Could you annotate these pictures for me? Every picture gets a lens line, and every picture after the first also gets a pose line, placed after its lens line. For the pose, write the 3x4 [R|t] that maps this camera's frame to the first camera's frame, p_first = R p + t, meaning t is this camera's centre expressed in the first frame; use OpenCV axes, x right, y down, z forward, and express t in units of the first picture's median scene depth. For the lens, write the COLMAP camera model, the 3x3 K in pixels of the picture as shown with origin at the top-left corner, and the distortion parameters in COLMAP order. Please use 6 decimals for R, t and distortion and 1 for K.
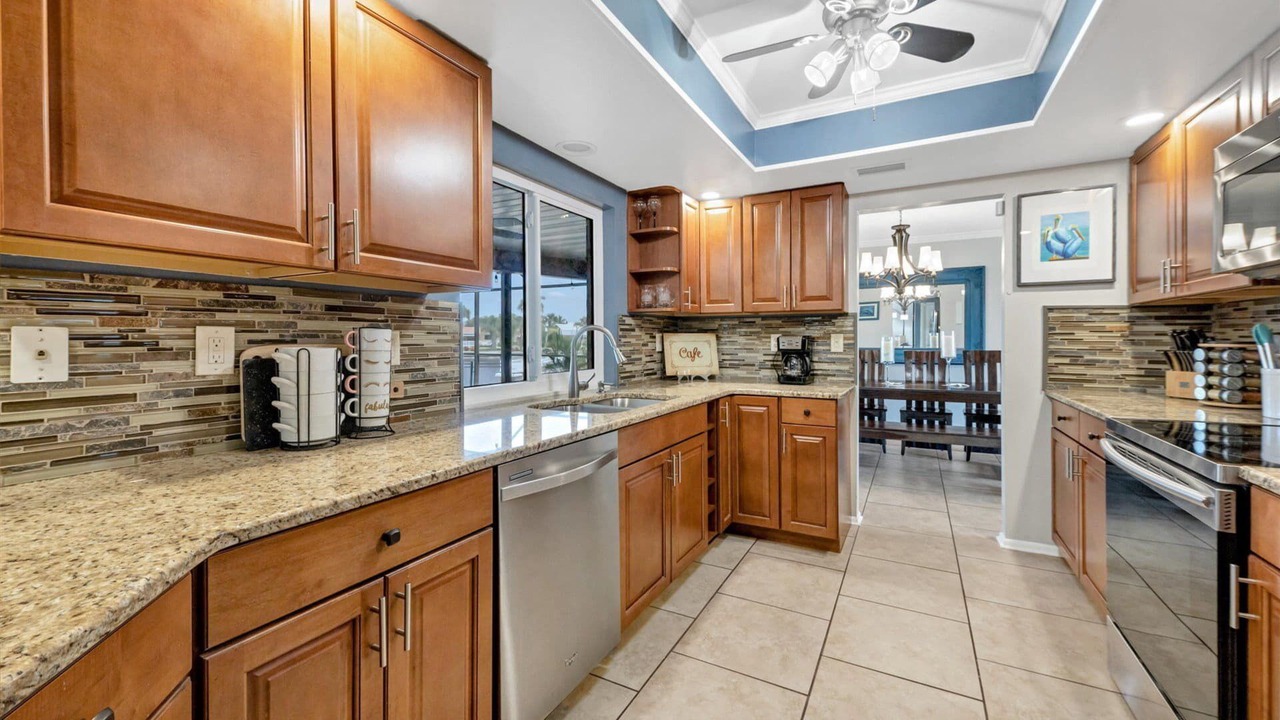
lens RADIAL K [[512.7, 0, 628.4], [0, 512.7, 344.1], [0, 0, 1]] dist [0.022657, -0.004748]
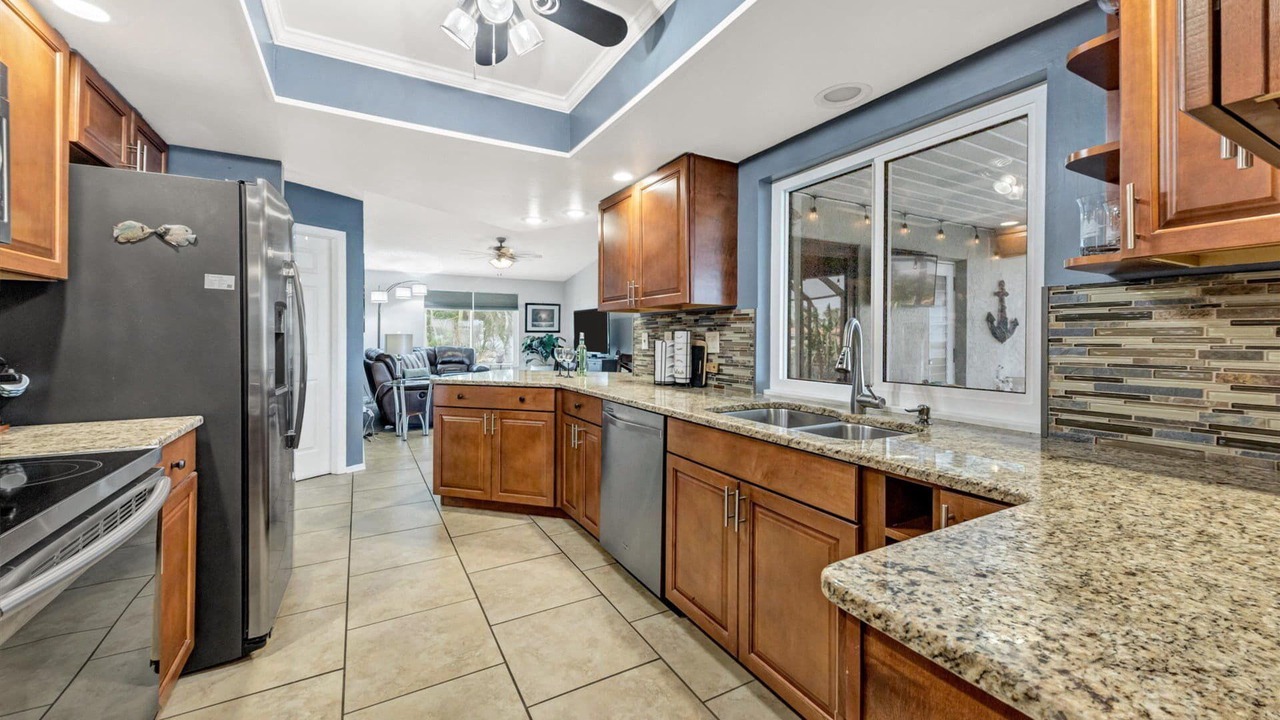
lens RADIAL K [[512.7, 0, 651.3], [0, 512.7, 331.8], [0, 0, 1]] dist [0.022657, -0.004748]
pose [[-0.515482, -0.004912, -0.856886, 0.939013], [-0.007572, 0.999971, -0.001177, -0.019551], [0.856867, 0.005882, -0.515504, 1.499451]]
